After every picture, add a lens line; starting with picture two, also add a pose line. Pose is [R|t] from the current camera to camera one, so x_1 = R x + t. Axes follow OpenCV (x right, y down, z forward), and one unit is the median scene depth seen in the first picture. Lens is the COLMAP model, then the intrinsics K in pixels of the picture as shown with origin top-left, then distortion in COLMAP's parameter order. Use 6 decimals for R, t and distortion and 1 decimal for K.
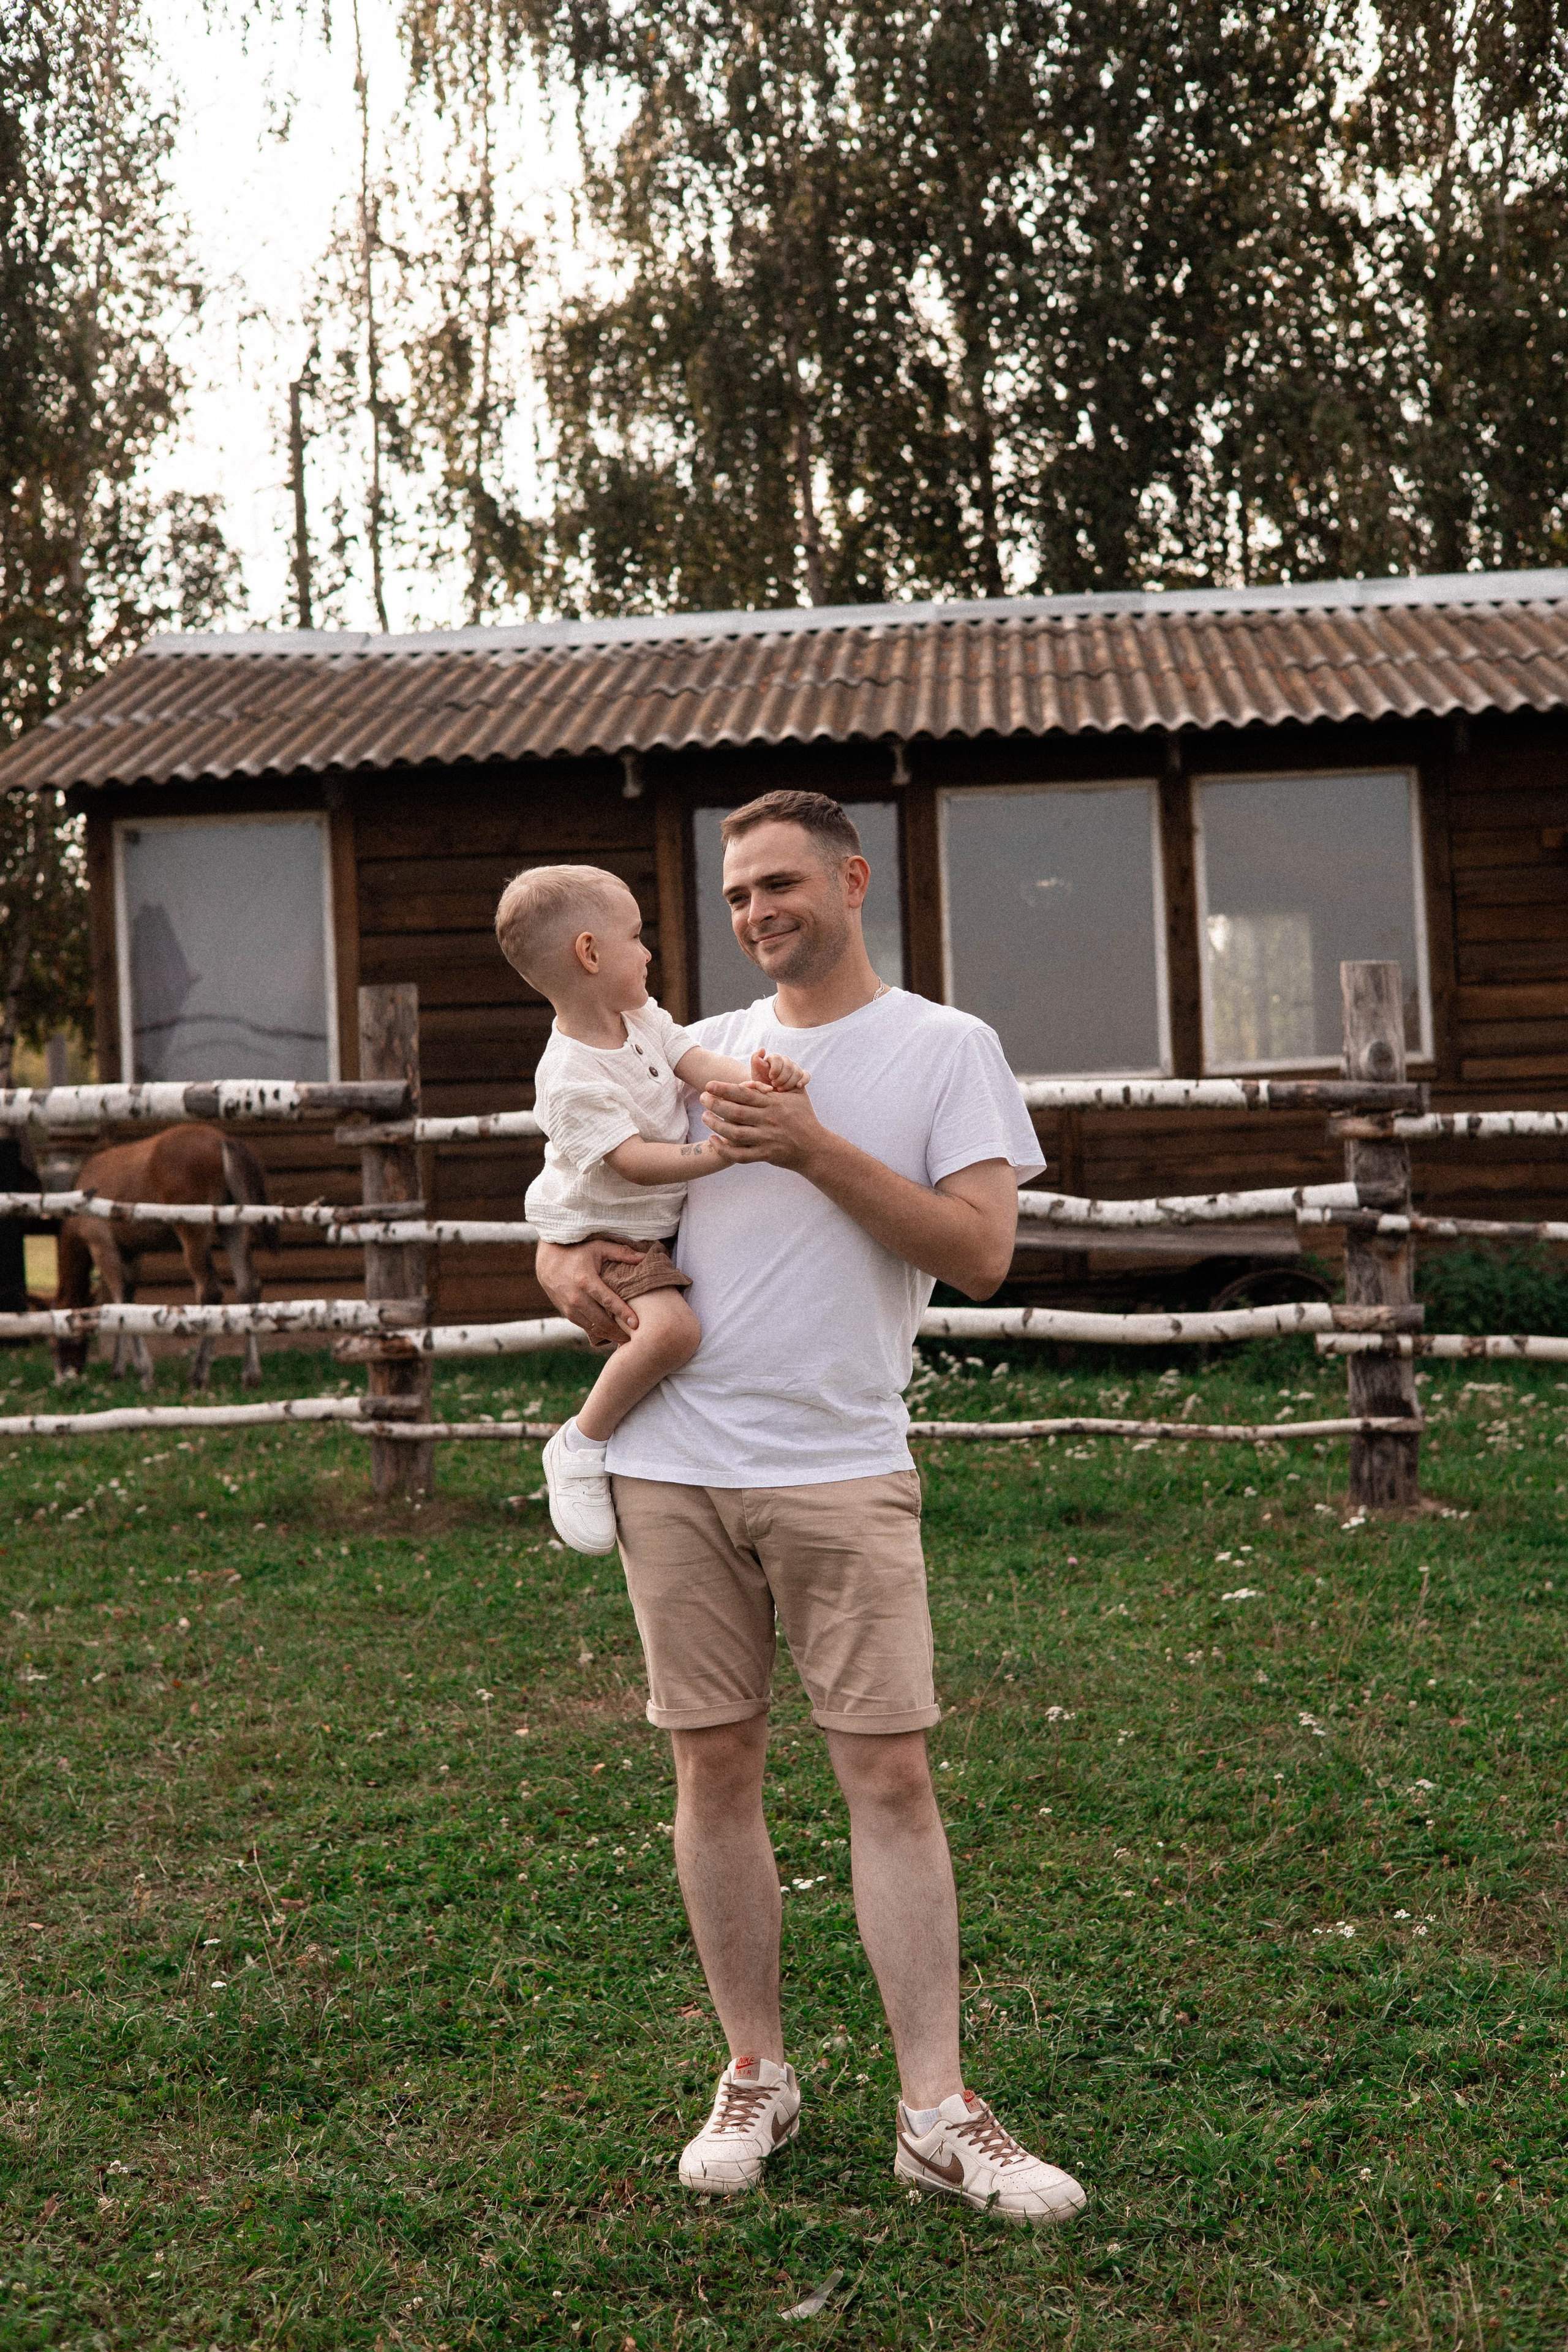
lens RADIAL K [[3202.4, 0, 782.8], [0, 3202.4, 1201.1], [0, 0, 1]] dist [0.023866, 0.000000]
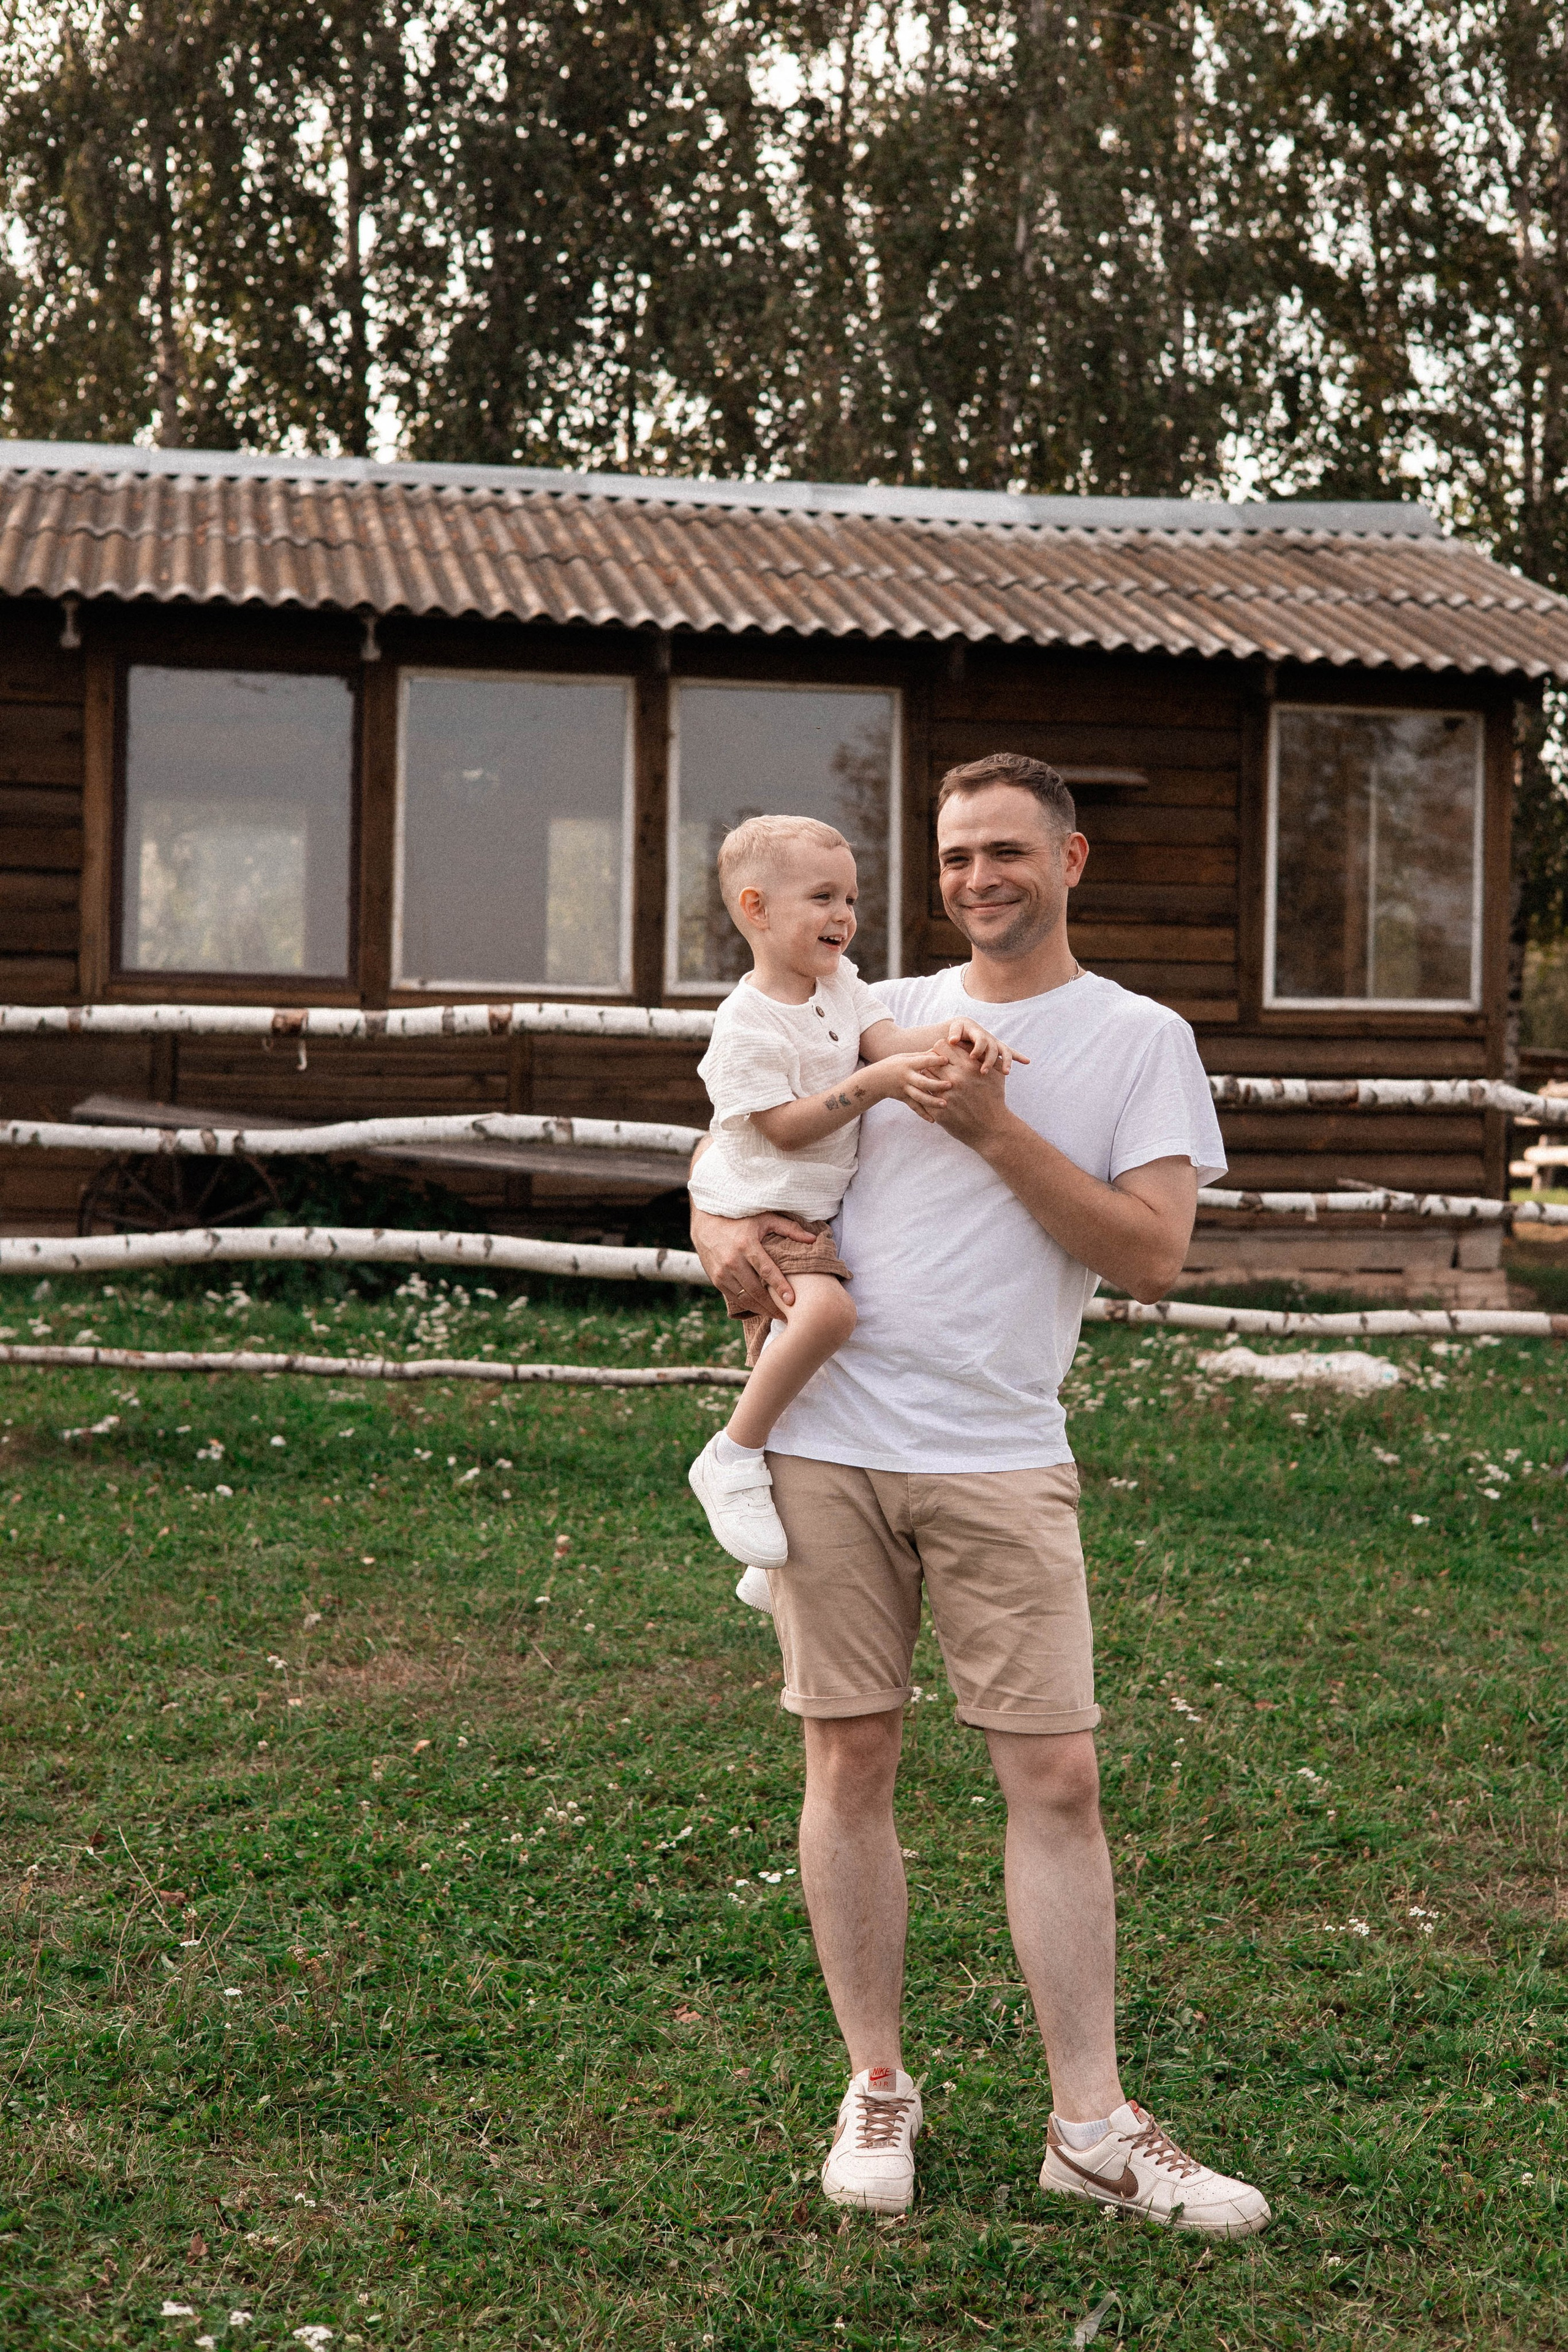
lens RADIAL K [[3436.8, 0, 786.4], [0, 3436.8, 1153.9], [0, 0, 1]] dist [0.011997, 0.000000]
pose [[0.967831, 0.053017, 0.245953, -0.267903], [-0.057069, 0.998326, 0.009369, -0.012291], [-0.245045, -0.023104, 0.969236, 0.014460]]
